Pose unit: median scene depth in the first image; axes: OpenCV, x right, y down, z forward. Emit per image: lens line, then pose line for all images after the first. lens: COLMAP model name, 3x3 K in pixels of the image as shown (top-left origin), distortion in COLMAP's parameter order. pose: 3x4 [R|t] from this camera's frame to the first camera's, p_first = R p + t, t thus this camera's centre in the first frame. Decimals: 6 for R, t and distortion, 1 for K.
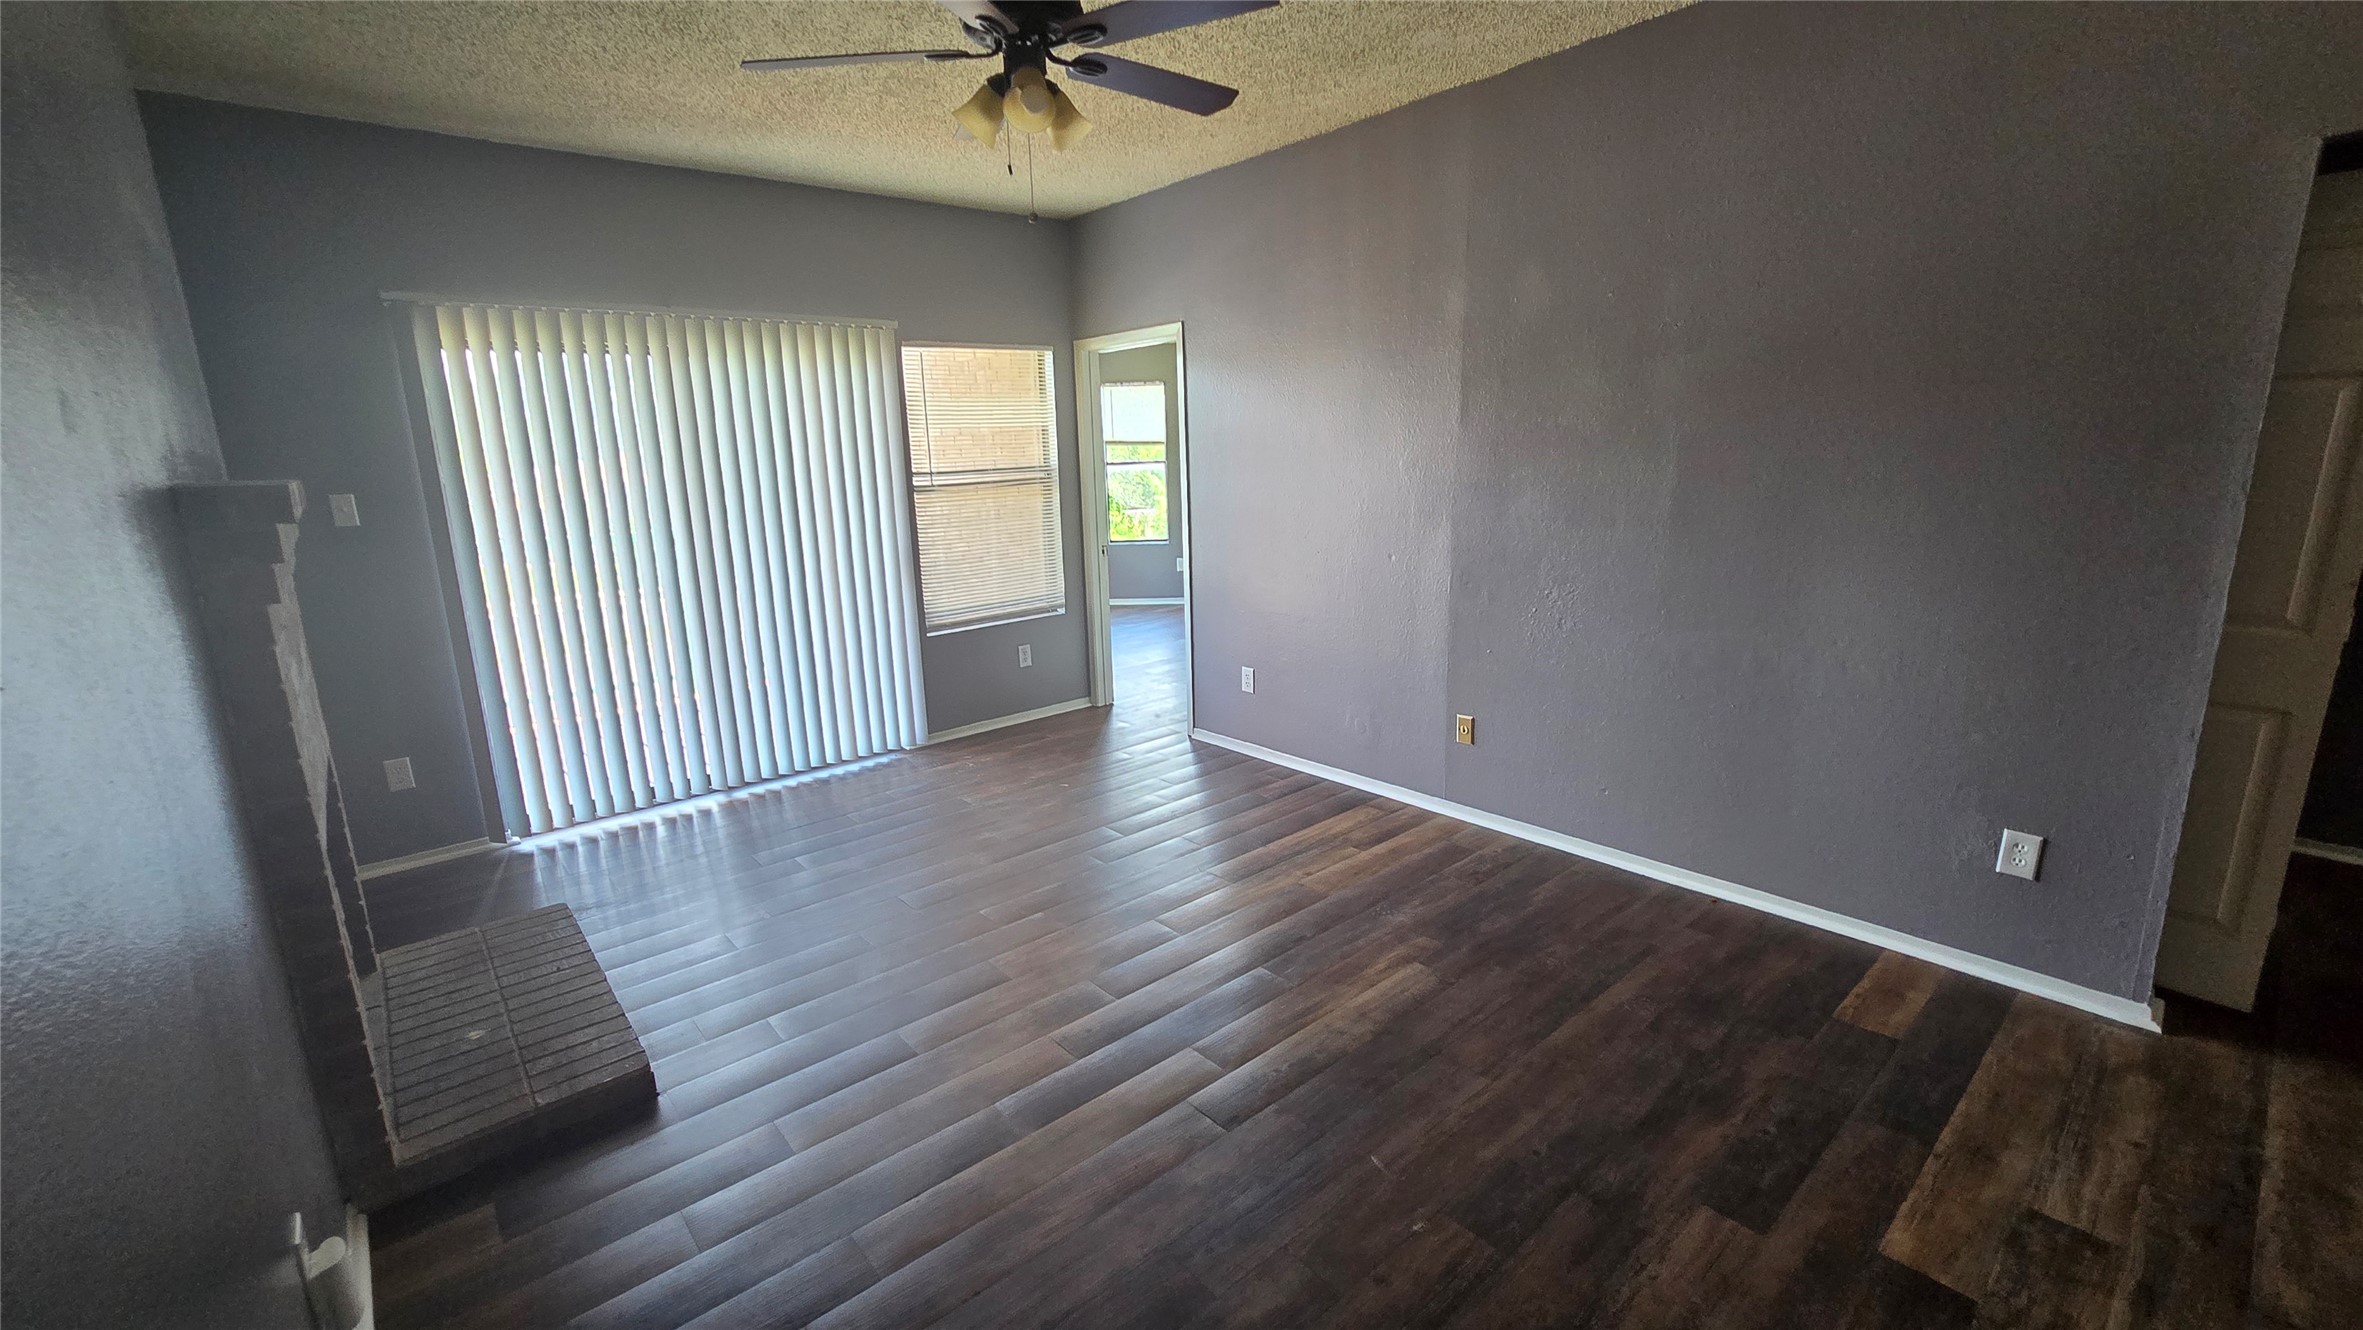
lens RADIAL K [[973.0, 0, 1174.1], [0, 973.0, 661.9], [0, 0, 1]] dist [-0.002328, 0.000499]
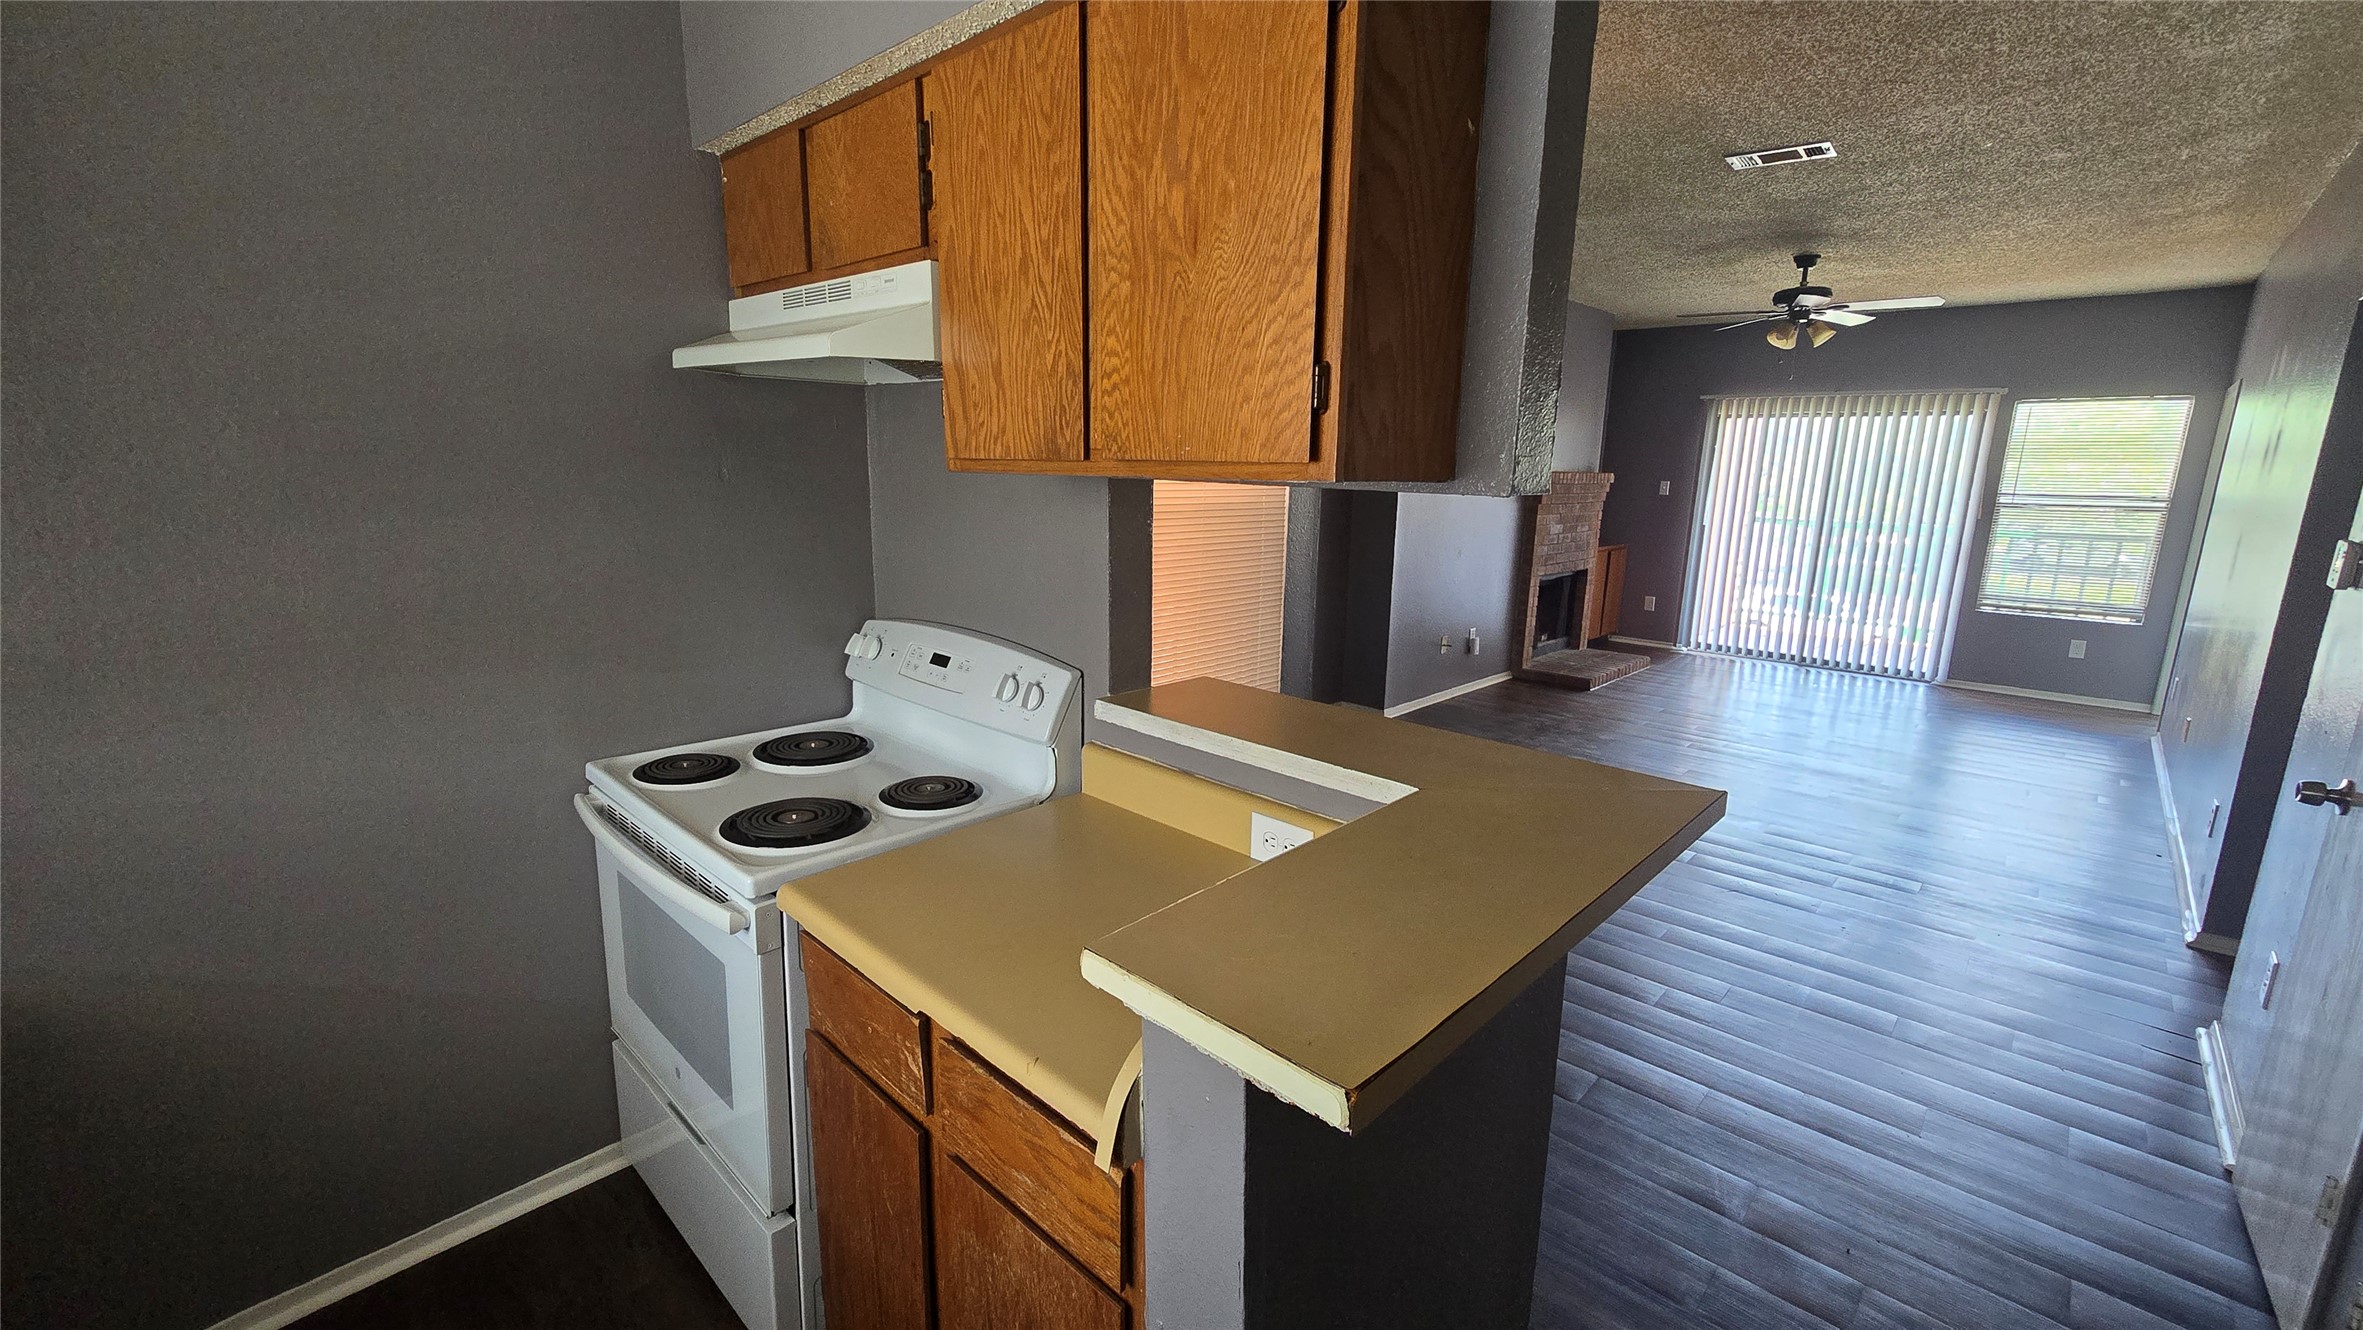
lens RADIAL K [[969.4, 0, 1182.7], [0, 969.4, 673.7], [0, 0, 1]] dist [-0.001782, -0.000142]
pose [[0.113963, 0.245995, -0.962548, 1.010954], [-0.237480, 0.947519, 0.214037, 0.033457], [0.964684, 0.204193, 0.166401, -0.317246]]
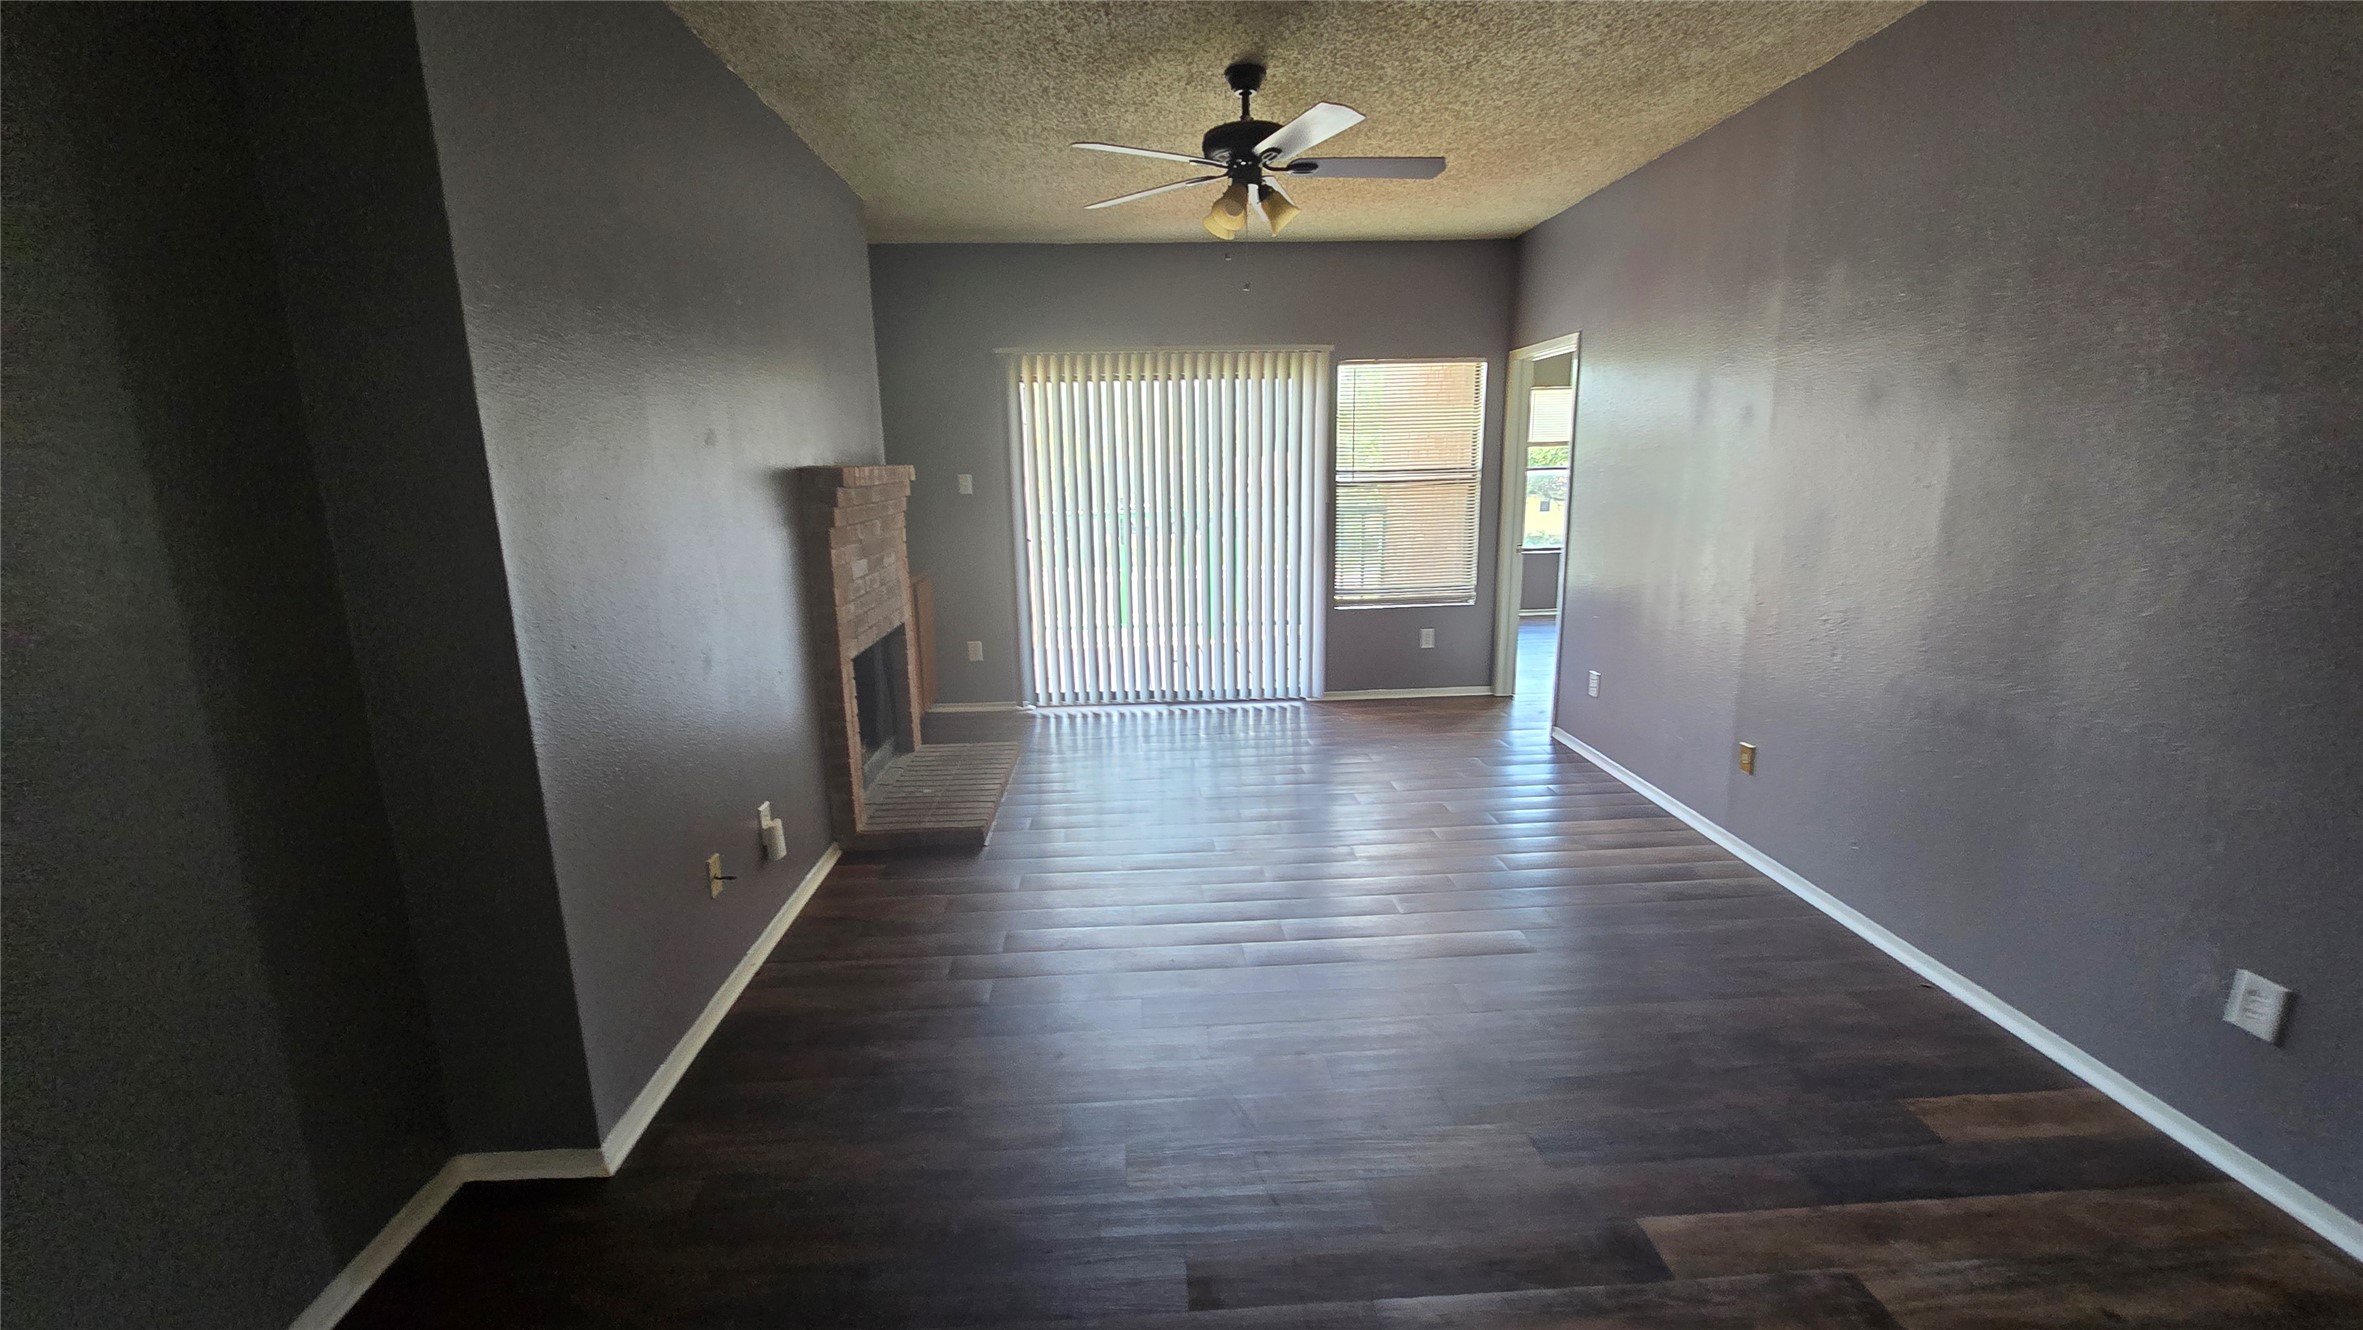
lens RADIAL K [[969.4, 0, 1182.7], [0, 969.4, 673.7], [0, 0, 1]] dist [-0.001782, -0.000142]
pose [[0.797718, 0.148614, -0.584432, 0.312586], [-0.138955, 0.988377, 0.061666, 0.004921], [0.586803, 0.032018, 0.809096, -0.067045]]
